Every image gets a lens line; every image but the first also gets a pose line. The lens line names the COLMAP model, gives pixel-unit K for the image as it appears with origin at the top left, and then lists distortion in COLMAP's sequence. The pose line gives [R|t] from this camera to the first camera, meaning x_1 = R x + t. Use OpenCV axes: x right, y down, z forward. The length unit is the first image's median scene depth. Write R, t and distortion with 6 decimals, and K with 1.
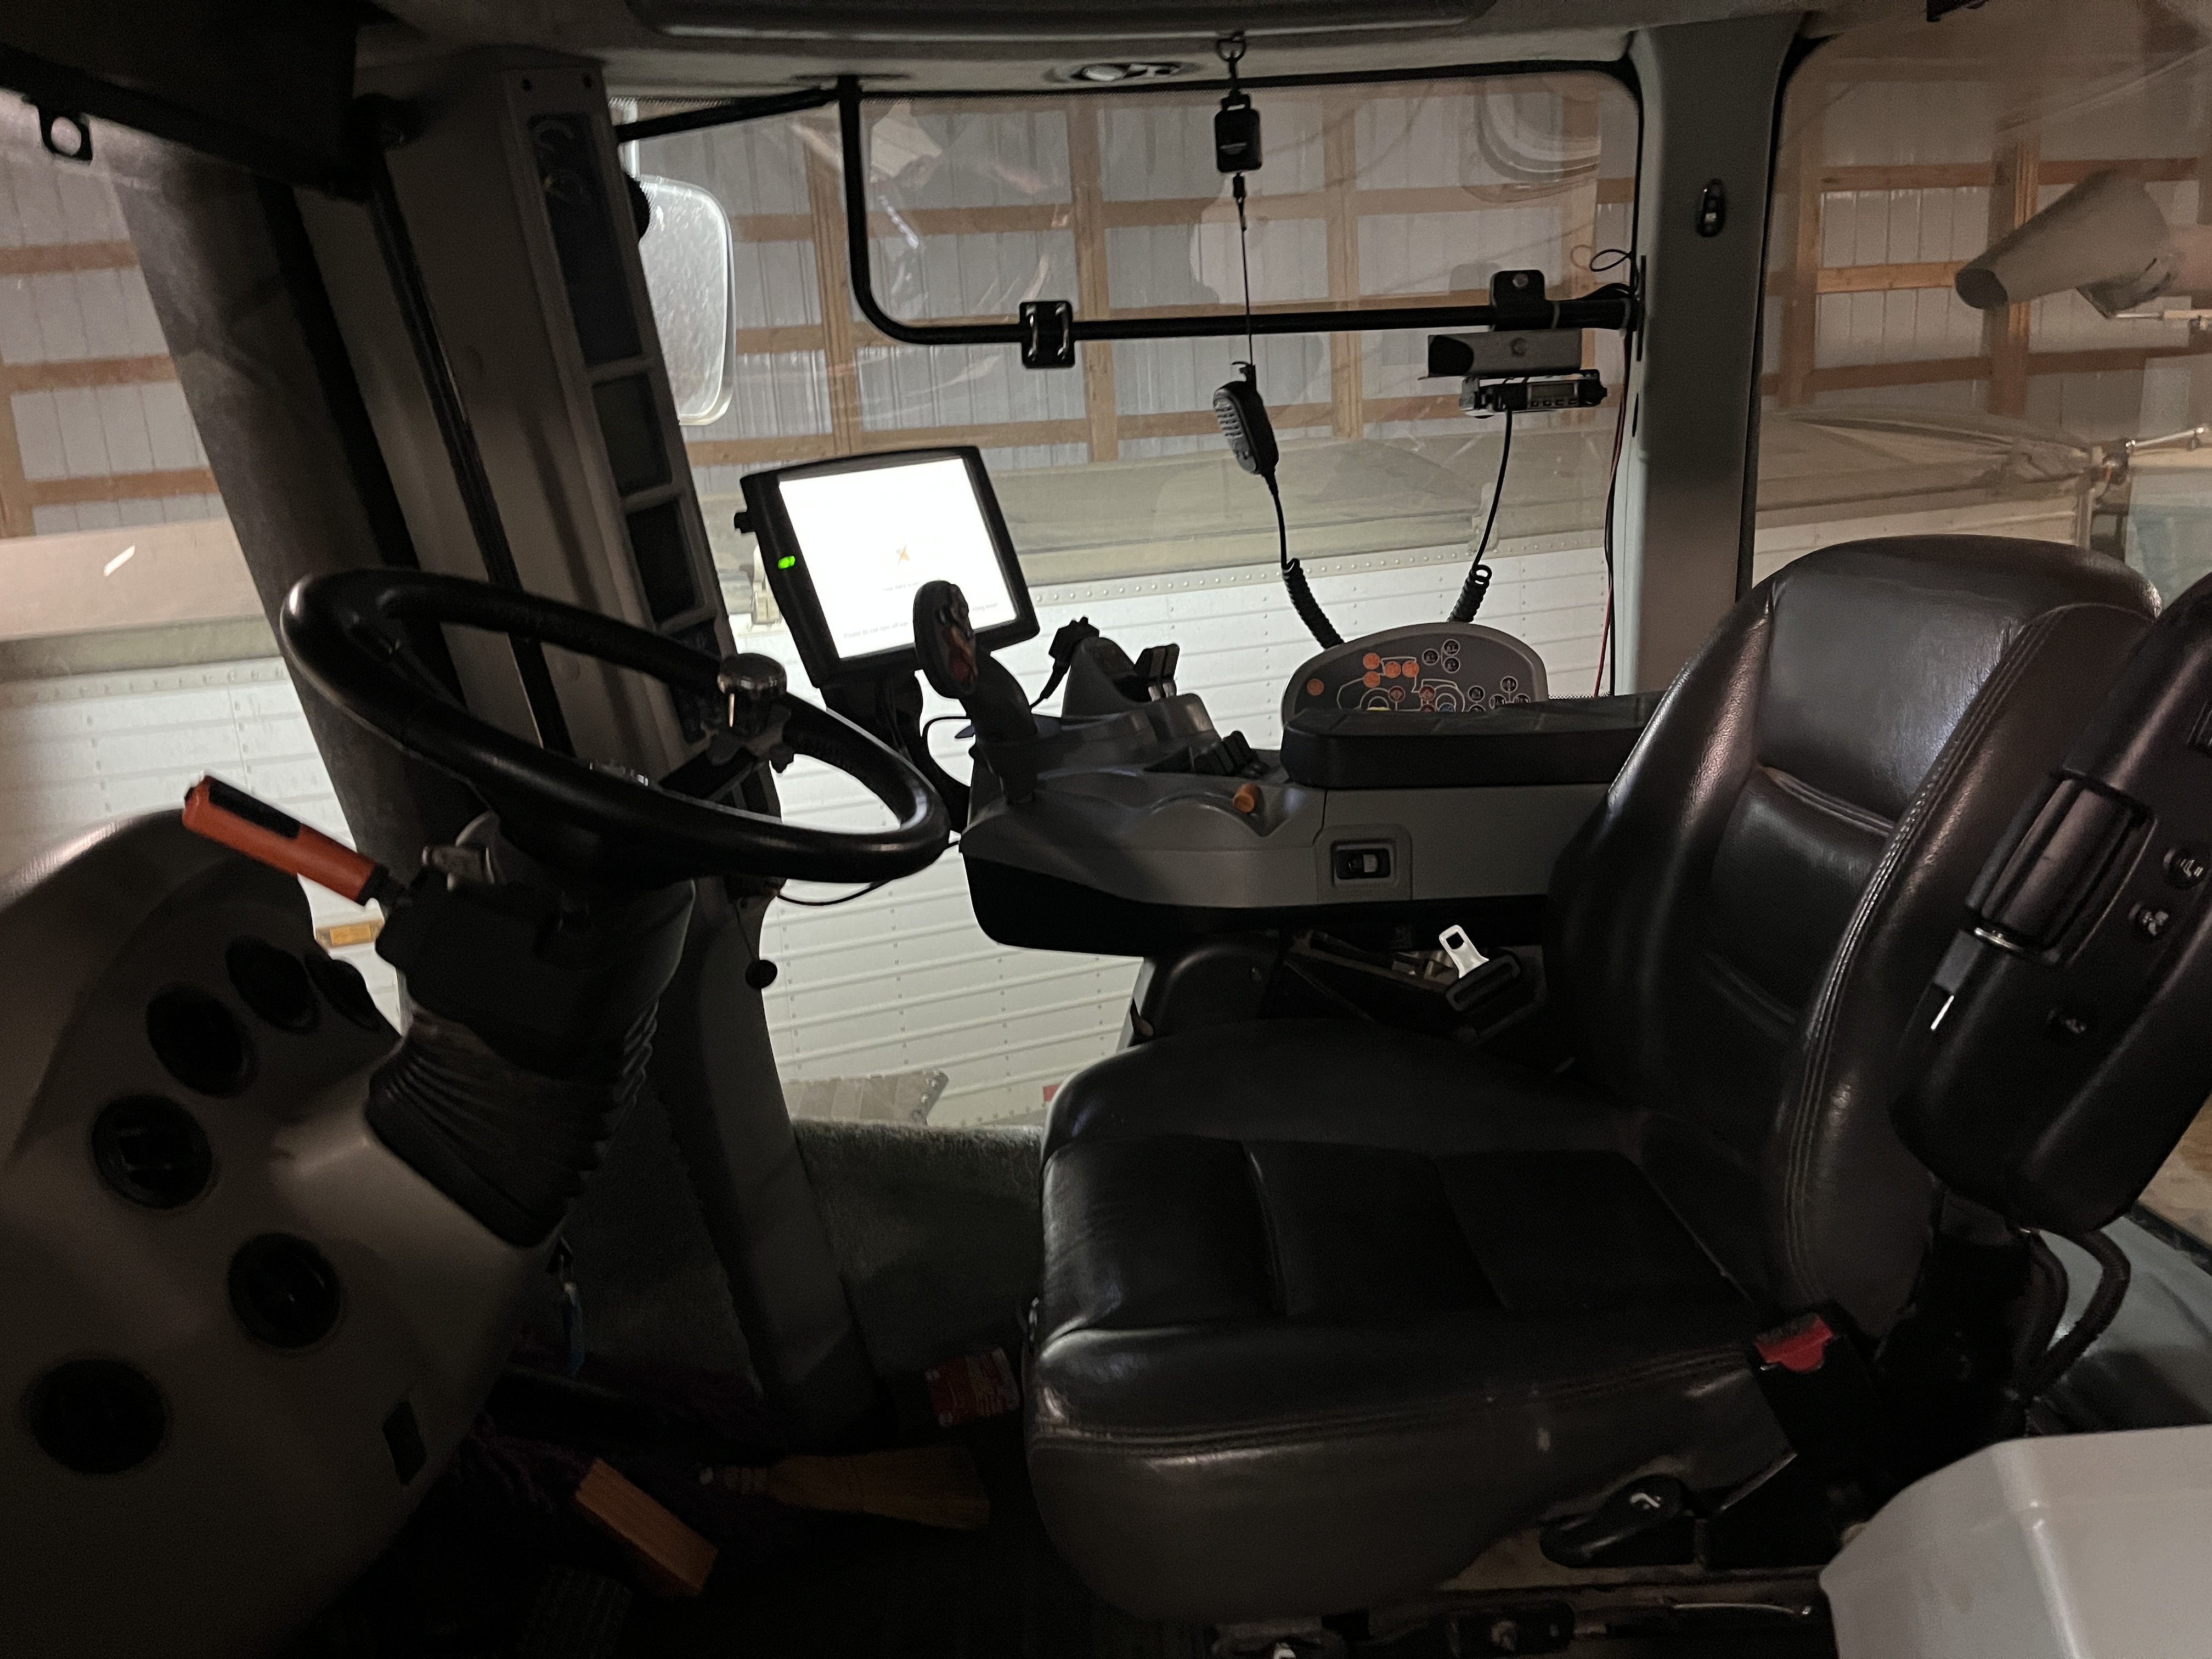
lens RADIAL K [[1601.4, 0, 1154.9], [0, 1601.4, 835.6], [0, 0, 1]] dist [0.026644, -0.006630]
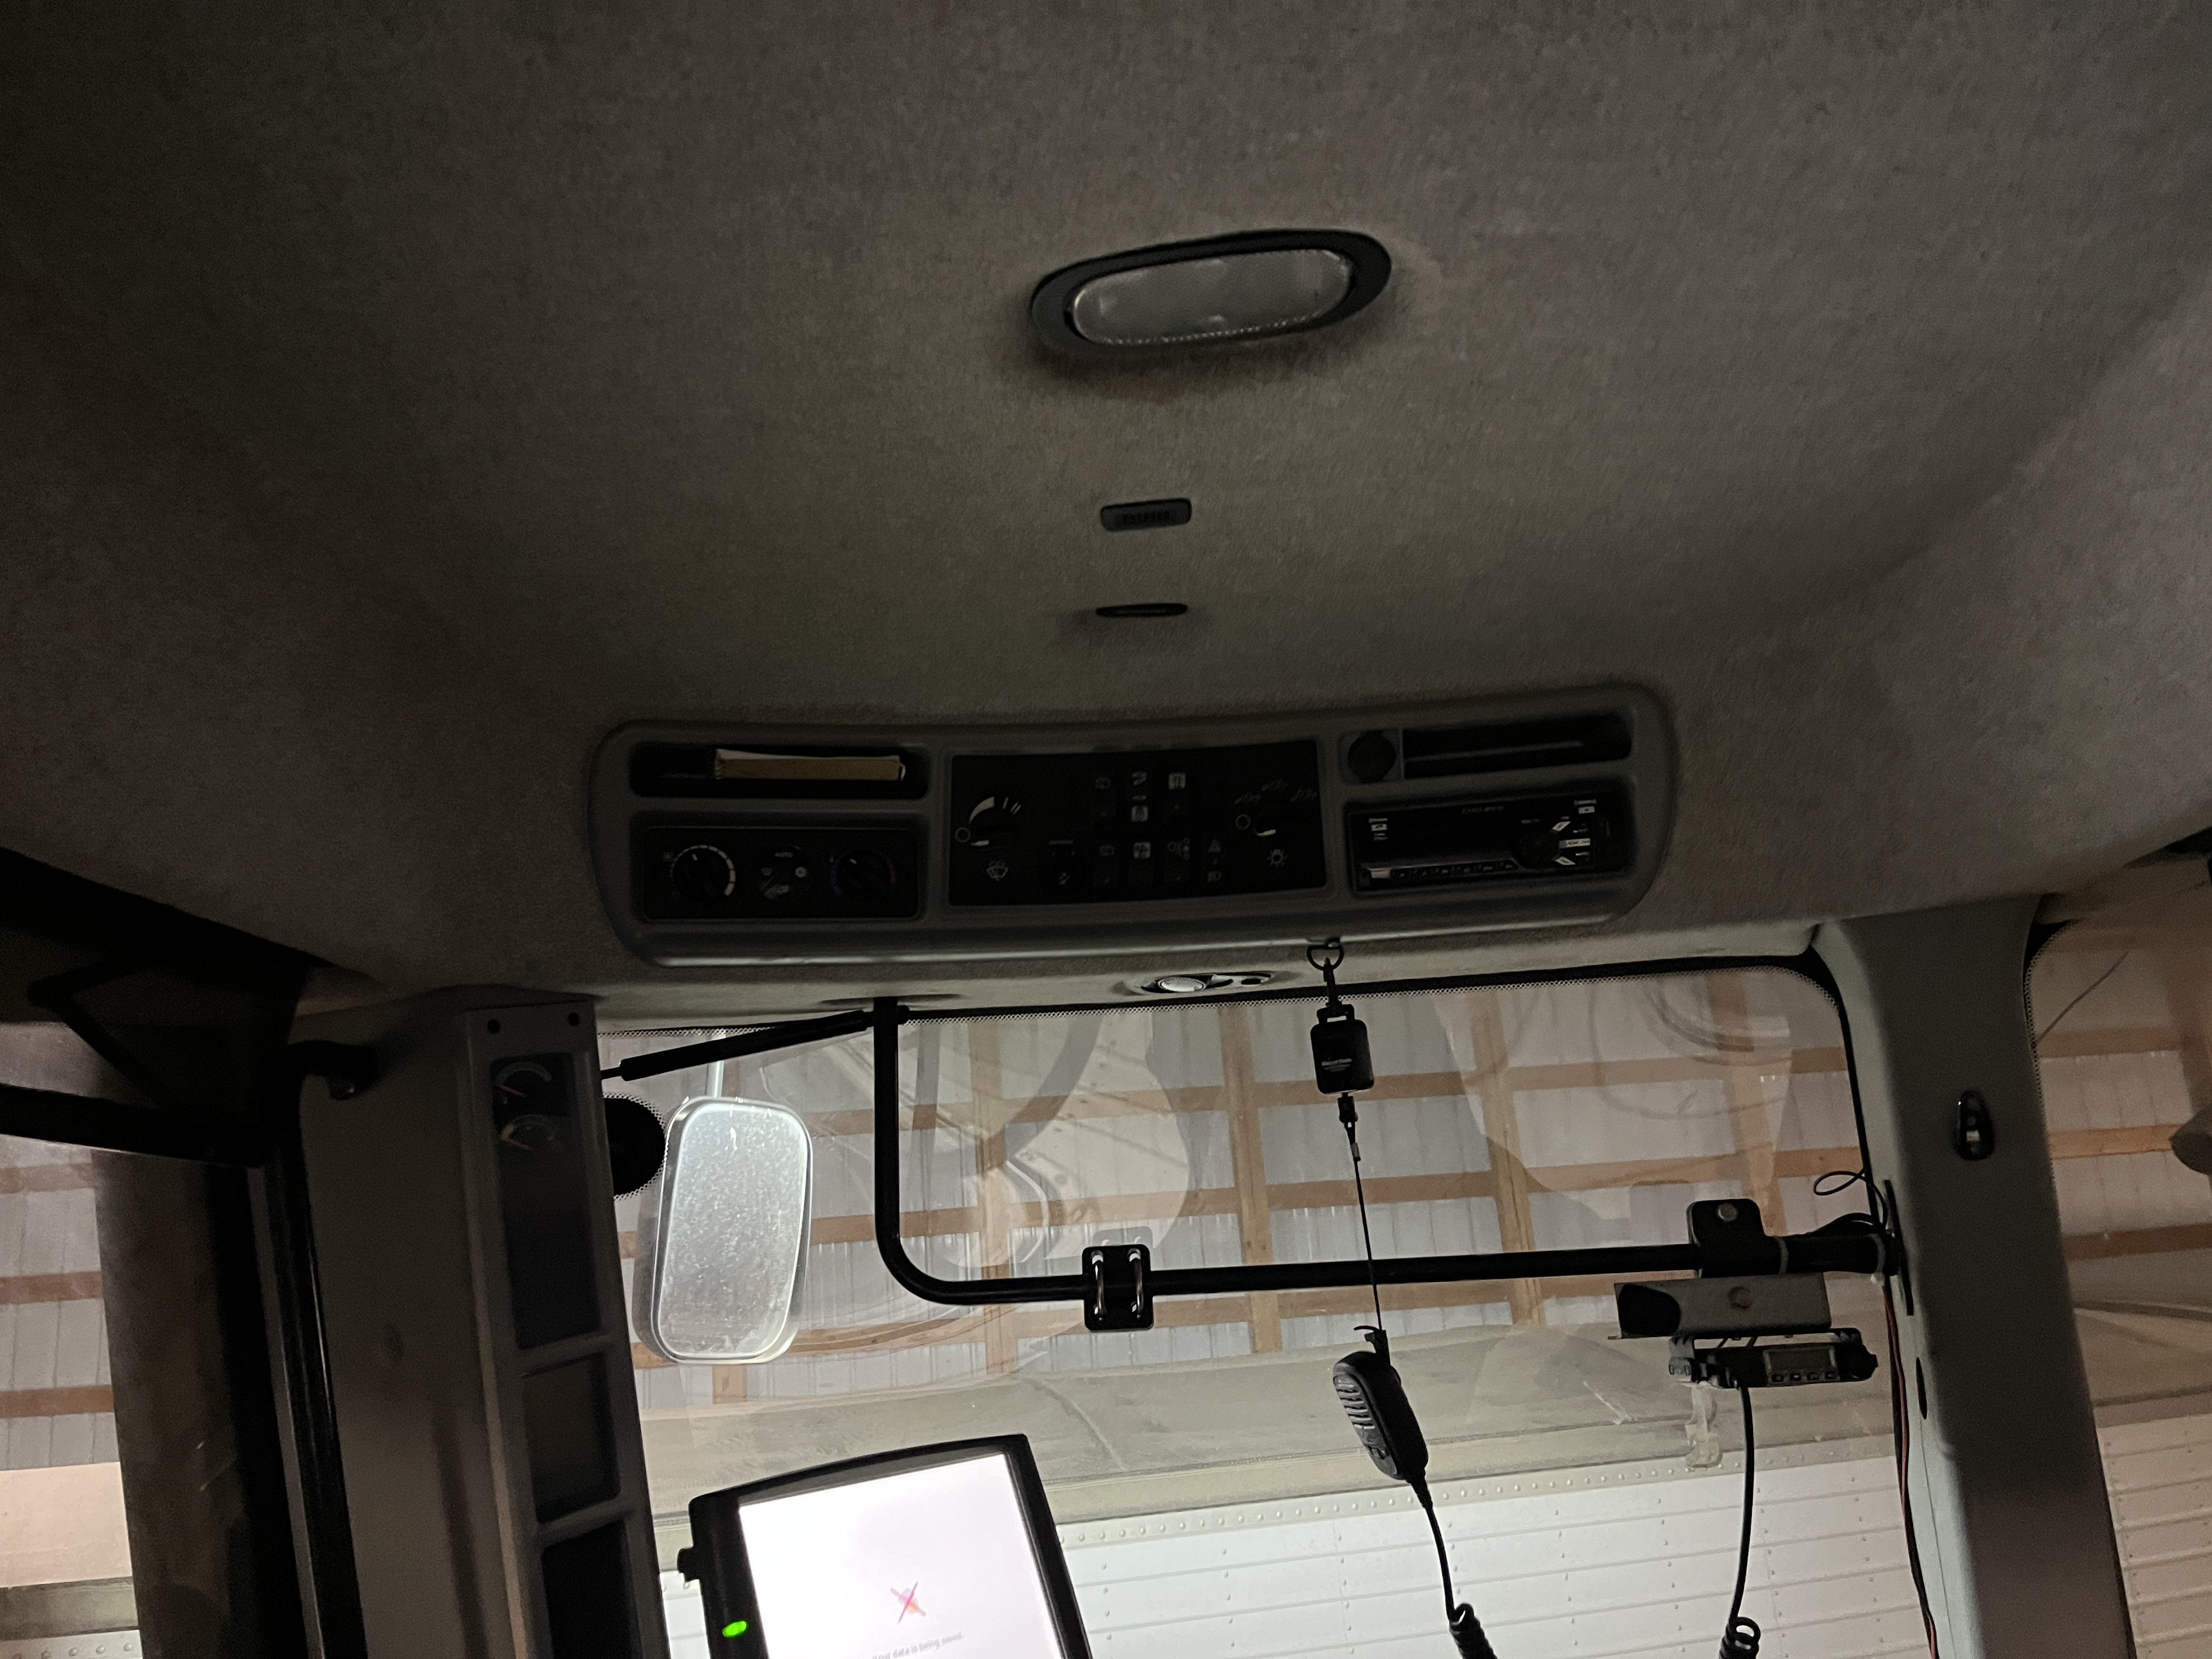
lens RADIAL K [[1646.9, 0, 1110.5], [0, 1646.9, 775.9], [0, 0, 1]] dist [0.067558, -0.094253]
pose [[0.992952, -0.044758, -0.109740, 0.030469], [-0.020316, 0.847962, -0.529668, -0.095030], [0.116763, 0.528164, 0.841076, 0.184398]]
